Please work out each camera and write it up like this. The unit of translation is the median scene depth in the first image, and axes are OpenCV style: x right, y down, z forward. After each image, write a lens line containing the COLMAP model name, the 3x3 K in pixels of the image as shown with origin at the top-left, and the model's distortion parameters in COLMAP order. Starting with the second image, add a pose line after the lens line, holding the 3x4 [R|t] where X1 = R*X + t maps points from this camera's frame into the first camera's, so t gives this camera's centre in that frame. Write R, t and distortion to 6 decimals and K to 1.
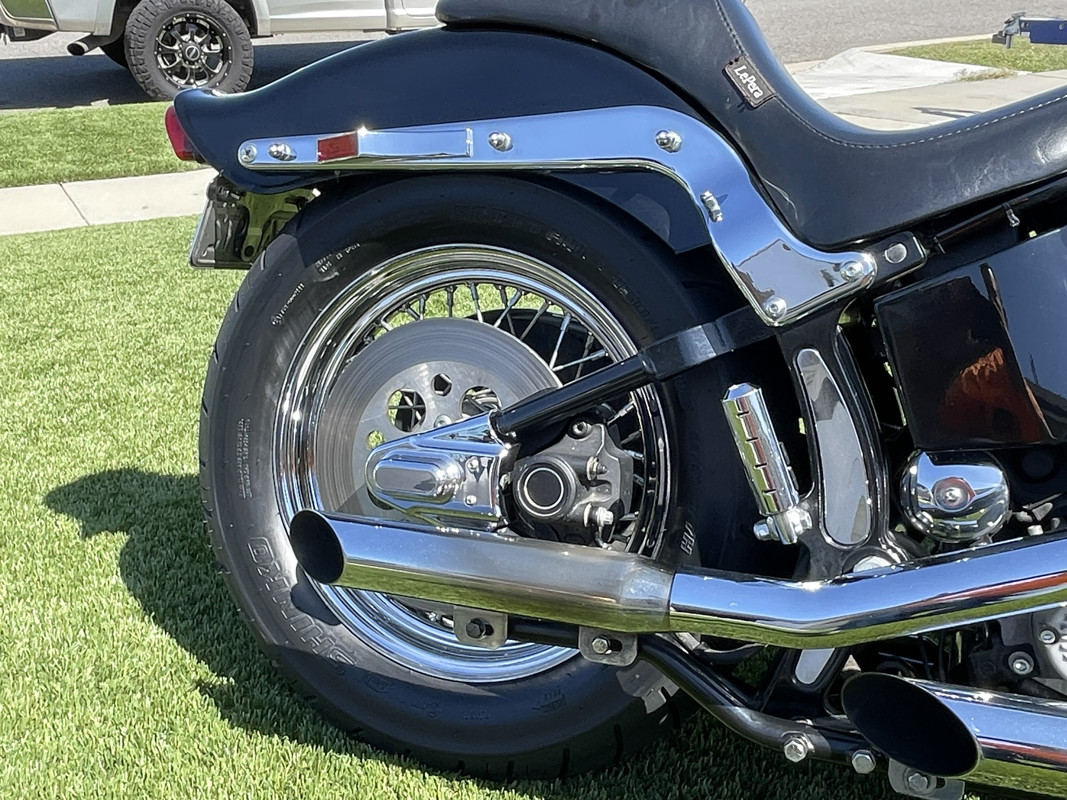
lens RADIAL K [[1133.8, 0, 533.5], [0, 1133.8, 400.0], [0, 0, 1]] dist [0.184590, -0.260466]
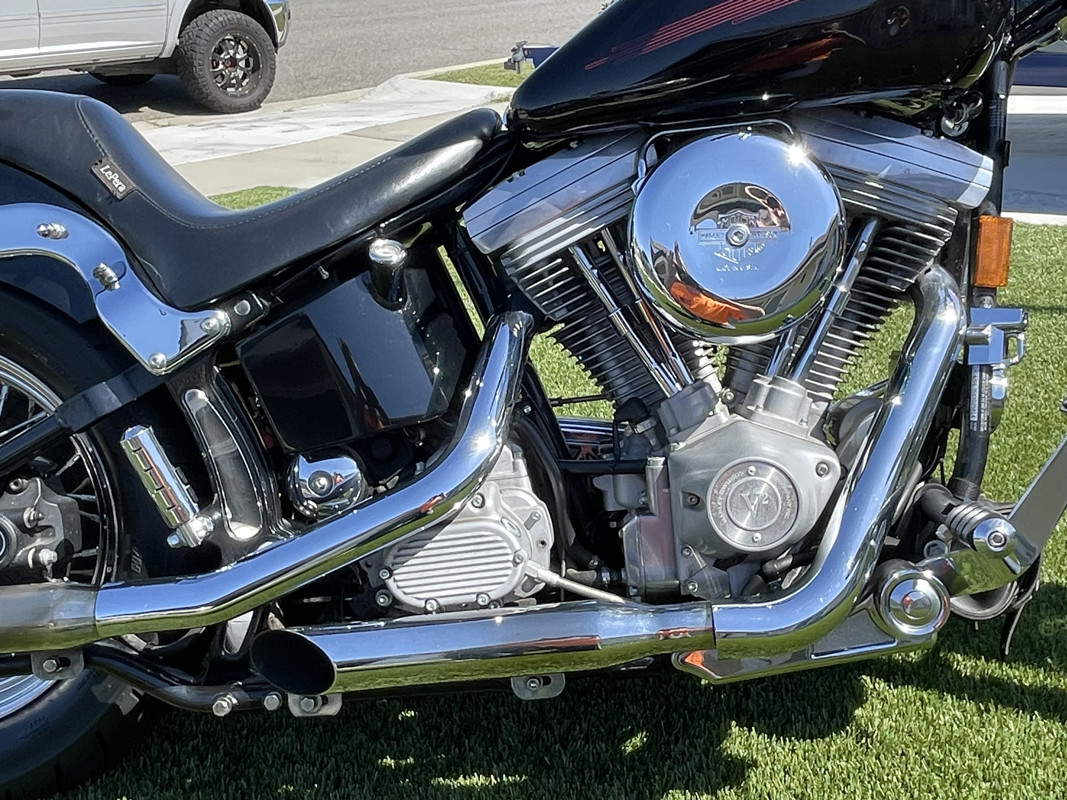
lens RADIAL K [[1133.8, 0, 533.5], [0, 1133.8, 400.0], [0, 0, 1]] dist [0.184590, -0.260466]
pose [[0.936939, -0.153666, 0.313897, 0.178140], [0.159234, 0.987209, 0.007990, 0.014713], [-0.311110, 0.042497, 0.949423, -0.281591]]
